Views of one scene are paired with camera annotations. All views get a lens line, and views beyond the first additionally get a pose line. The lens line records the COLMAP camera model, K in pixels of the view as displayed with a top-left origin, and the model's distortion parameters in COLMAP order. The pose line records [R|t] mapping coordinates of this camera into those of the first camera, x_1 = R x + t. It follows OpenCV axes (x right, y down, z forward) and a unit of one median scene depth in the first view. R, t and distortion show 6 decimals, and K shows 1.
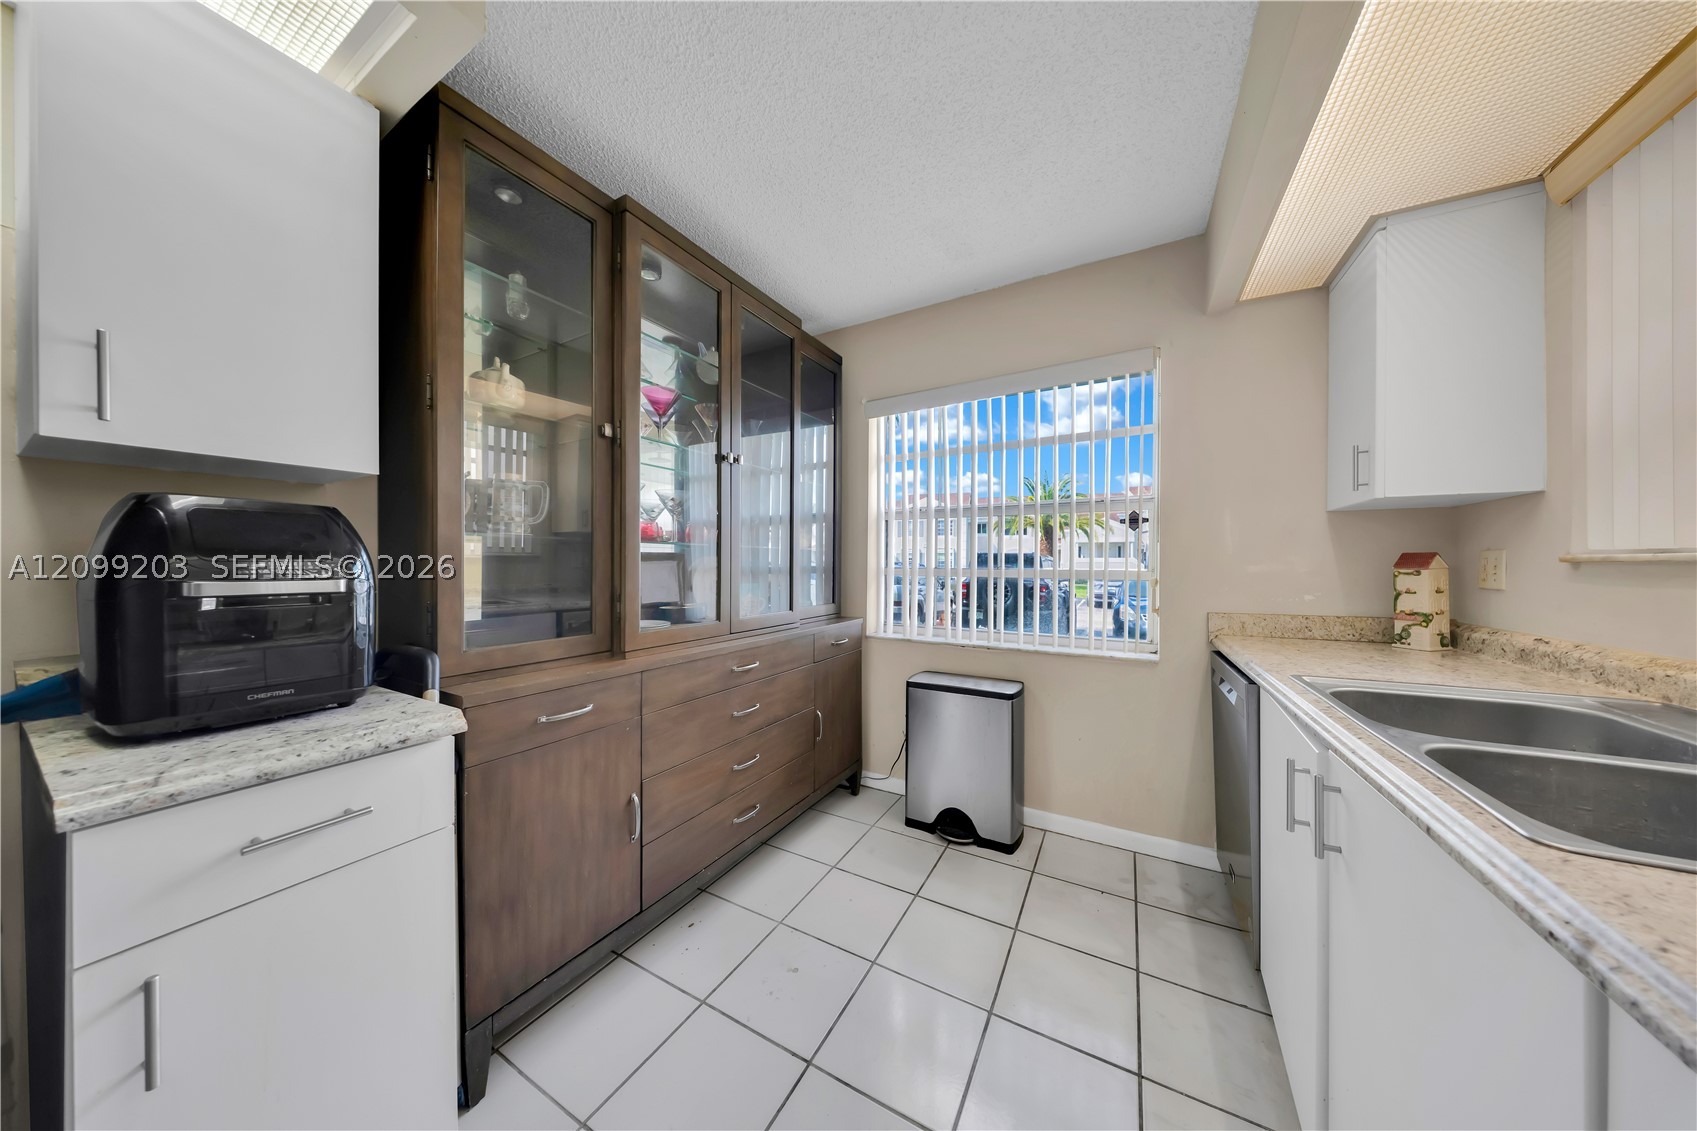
lens RADIAL K [[502.6, 0, 845.2], [0, 502.6, 571.1], [0, 0, 1]] dist [-0.001989, -0.000150]
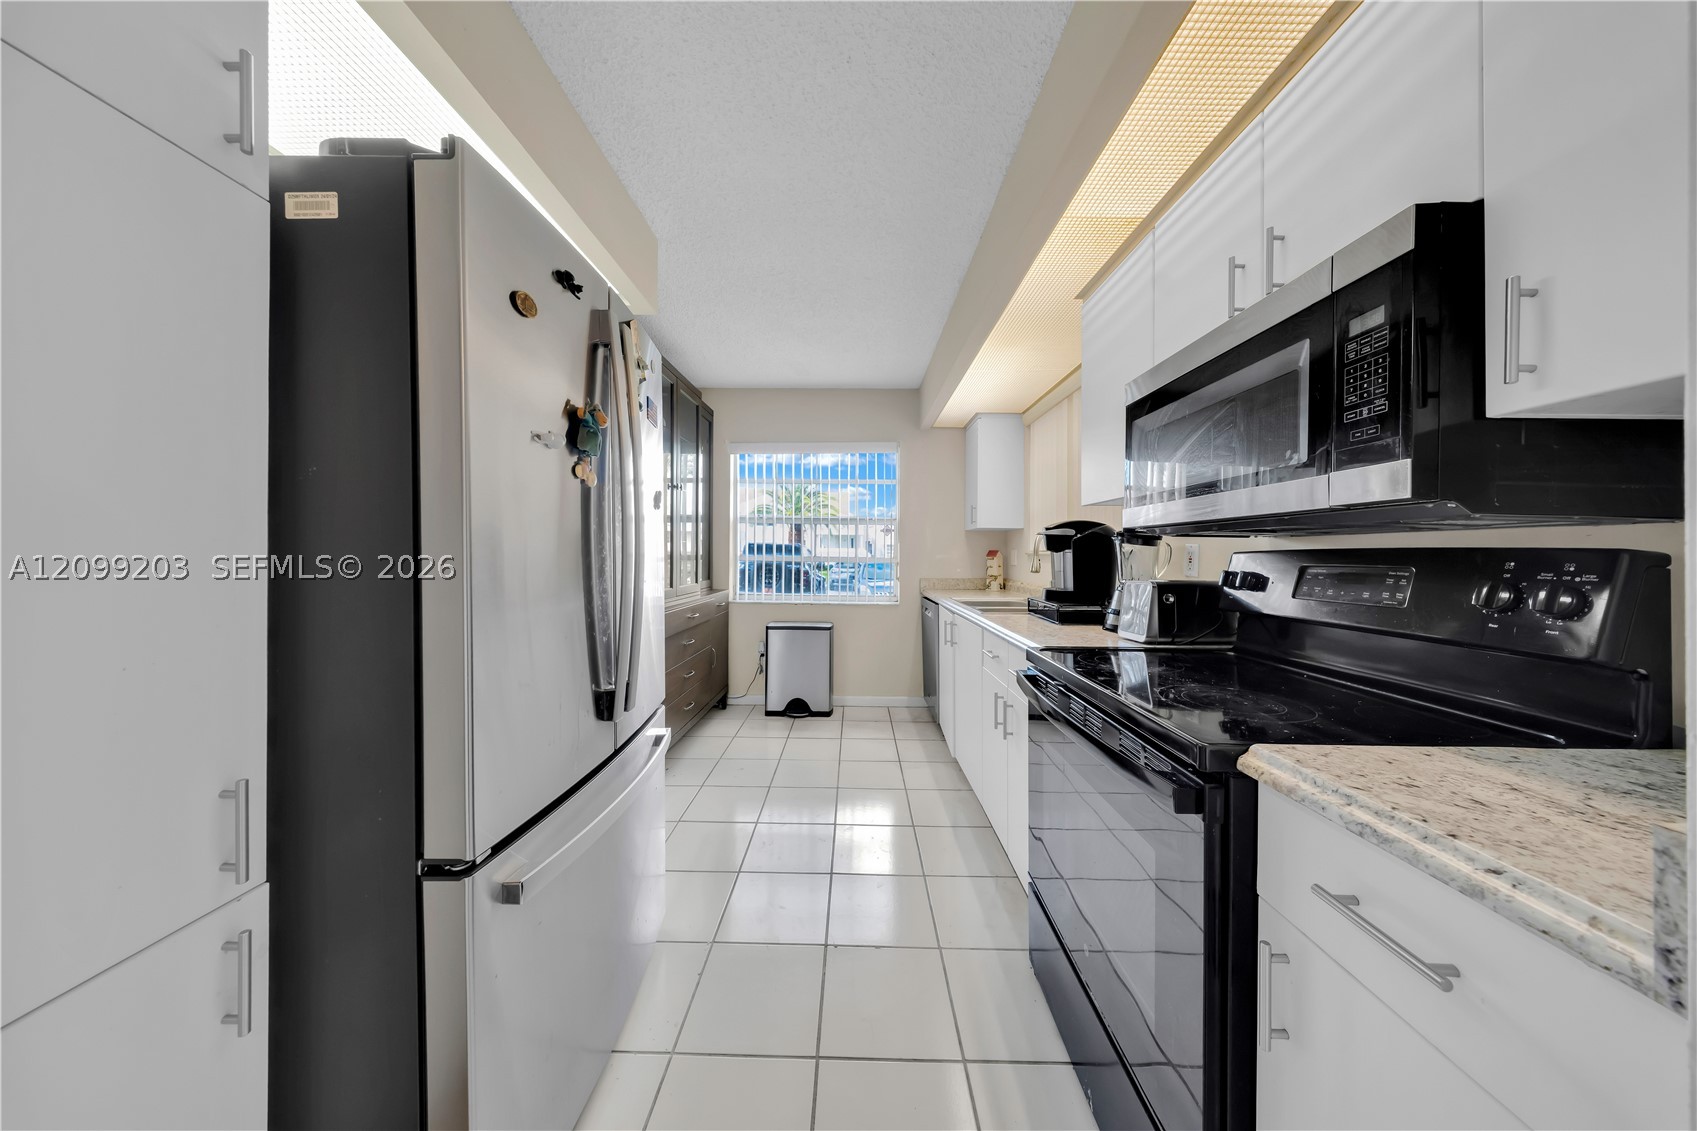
lens RADIAL K [[502.6, 0, 848.1], [0, 502.6, 558.2], [0, 0, 1]] dist [-0.001989, -0.000150]
pose [[0.879321, 0.000805, 0.476229, -0.446868], [0.000047, 0.999998, -0.001777, 0.005124], [-0.476230, 0.001585, 0.879320, -0.579064]]
